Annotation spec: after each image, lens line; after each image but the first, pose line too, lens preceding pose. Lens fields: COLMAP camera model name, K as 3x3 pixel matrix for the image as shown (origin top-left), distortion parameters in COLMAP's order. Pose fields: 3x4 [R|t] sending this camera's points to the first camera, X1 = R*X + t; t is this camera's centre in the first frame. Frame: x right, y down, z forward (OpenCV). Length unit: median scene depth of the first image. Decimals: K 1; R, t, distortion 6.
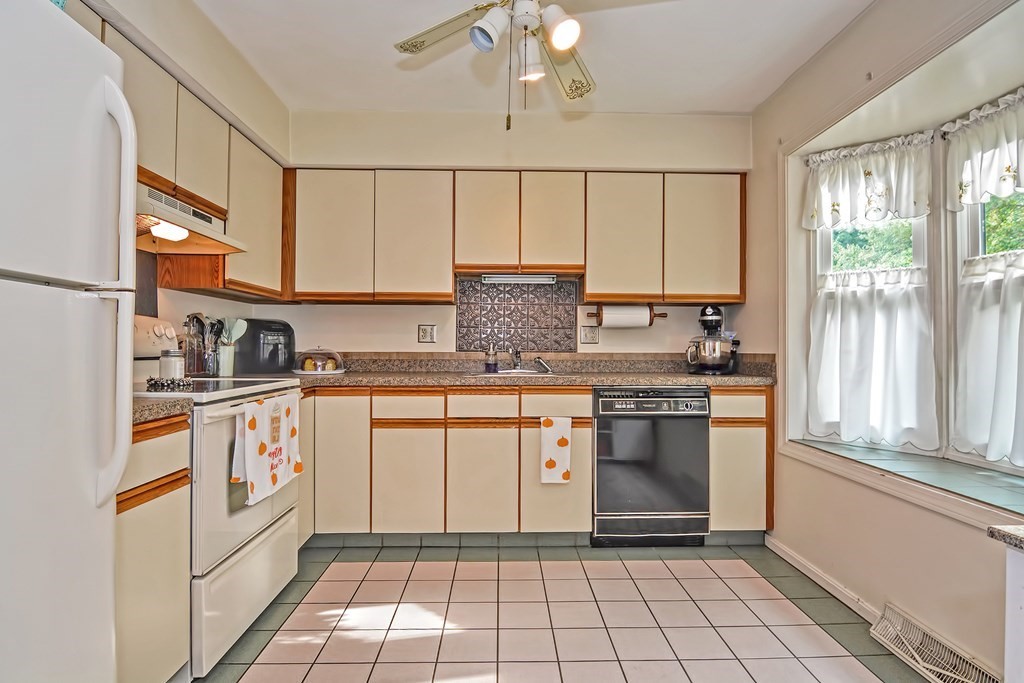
lens RADIAL K [[524.5, 0, 515.2], [0, 524.5, 345.3], [0, 0, 1]] dist [0.002629, -0.016023]
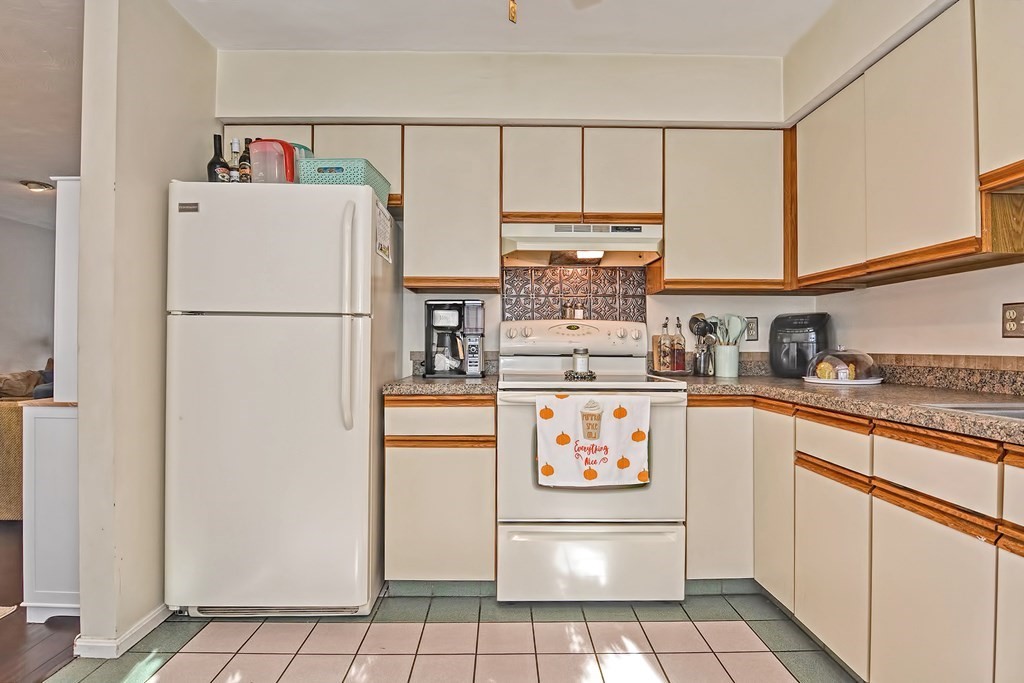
lens RADIAL K [[524.5, 0, 515.2], [0, 524.5, 345.3], [0, 0, 1]] dist [0.002629, -0.016023]
pose [[-0.036838, -0.004683, -0.999310, 0.427463], [0.000802, 0.999989, -0.004716, 0.005174], [0.999321, -0.000975, -0.036834, 0.656363]]
